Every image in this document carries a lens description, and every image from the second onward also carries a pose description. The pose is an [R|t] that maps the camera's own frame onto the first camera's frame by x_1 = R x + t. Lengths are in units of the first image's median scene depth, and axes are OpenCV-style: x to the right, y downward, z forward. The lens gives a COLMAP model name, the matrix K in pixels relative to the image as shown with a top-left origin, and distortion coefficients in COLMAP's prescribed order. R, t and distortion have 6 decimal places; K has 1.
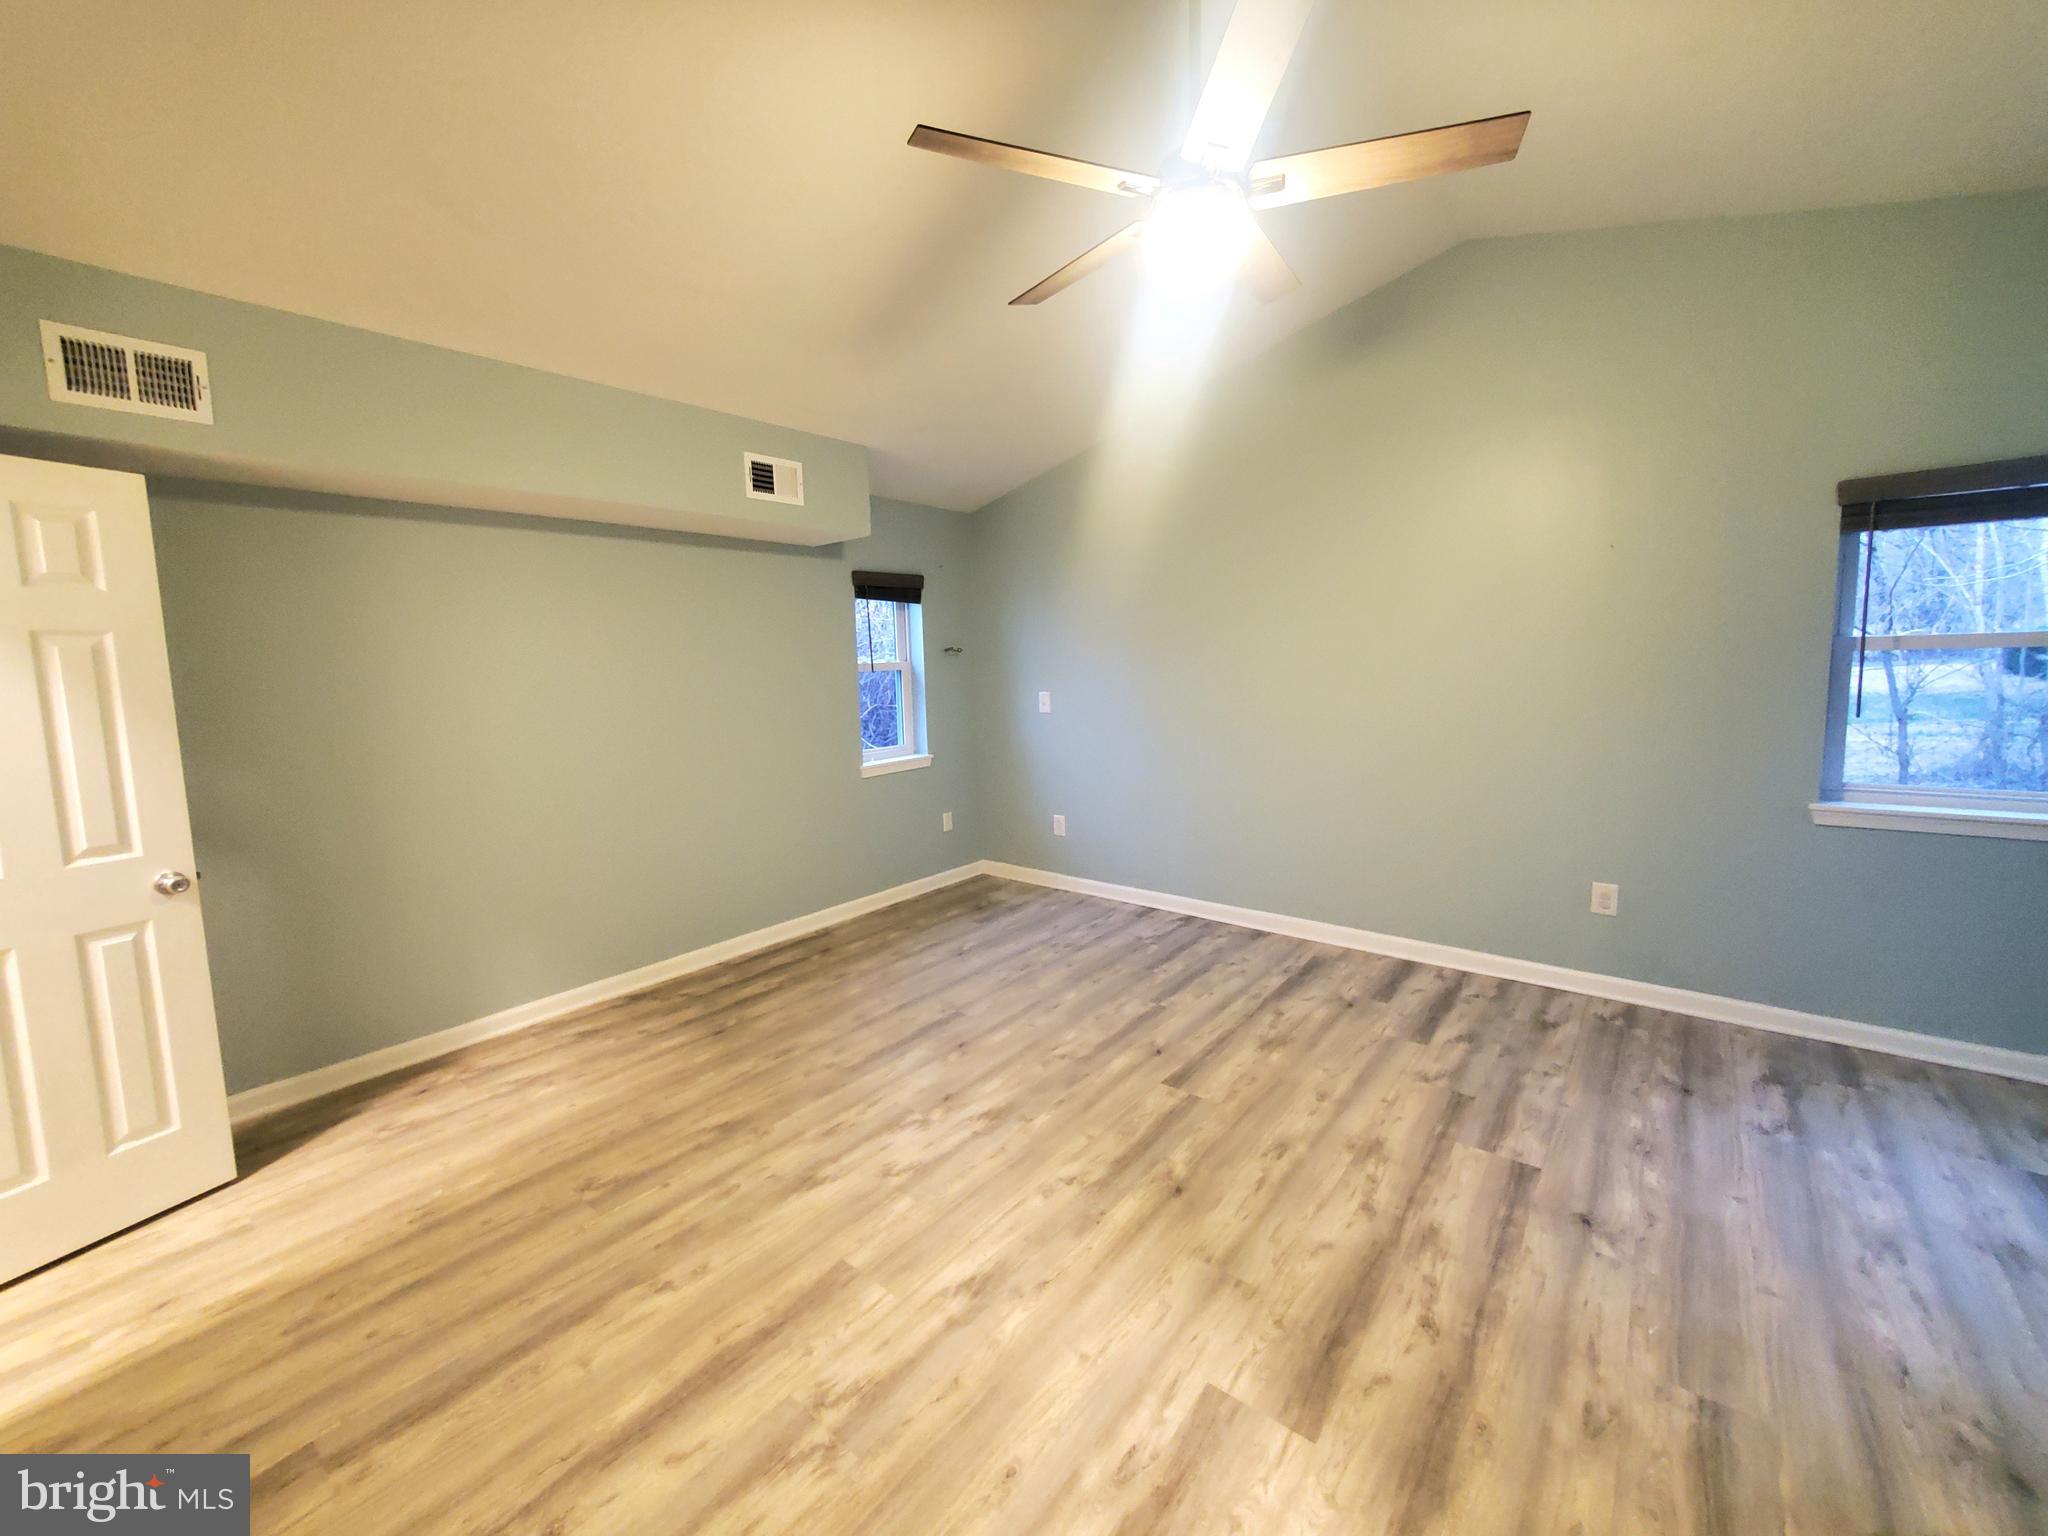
lens RADIAL K [[809.7, 0, 1014.7], [0, 809.7, 751.6], [0, 0, 1]] dist [-0.009399, -0.000028]
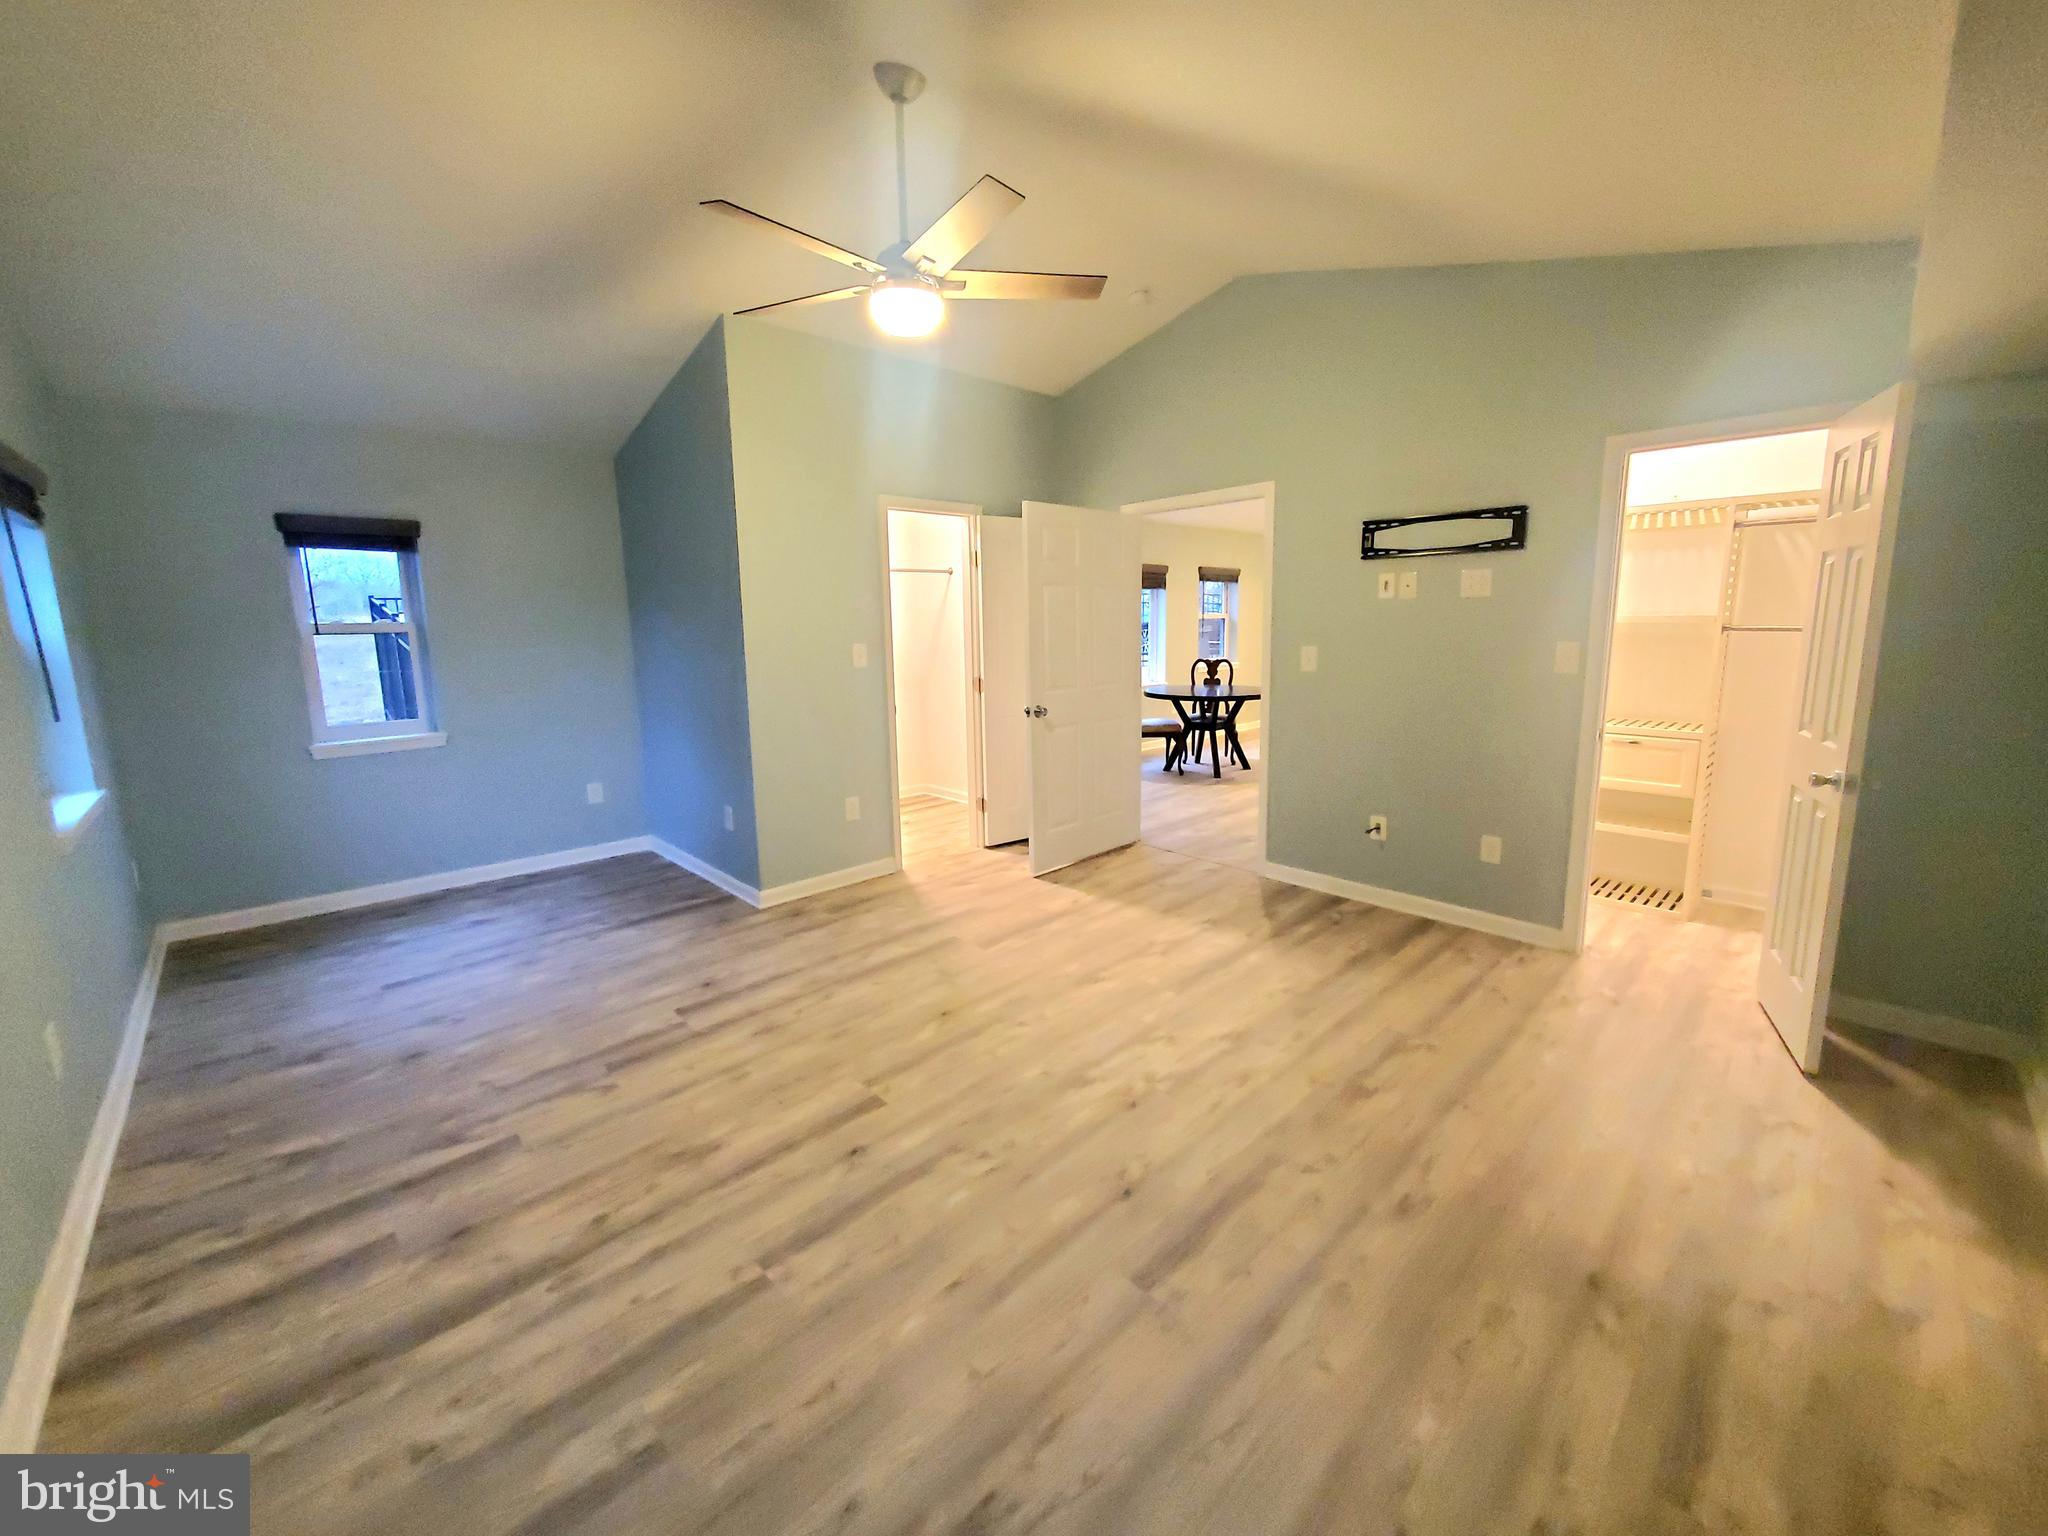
lens RADIAL K [[809.7, 0, 1014.7], [0, 809.7, 751.6], [0, 0, 1]] dist [-0.009399, -0.000028]
pose [[-0.992053, 0.024467, 0.123415, -0.074409], [0.056513, 0.963044, 0.263349, -0.183531], [-0.112411, 0.268231, -0.956774, 1.750999]]
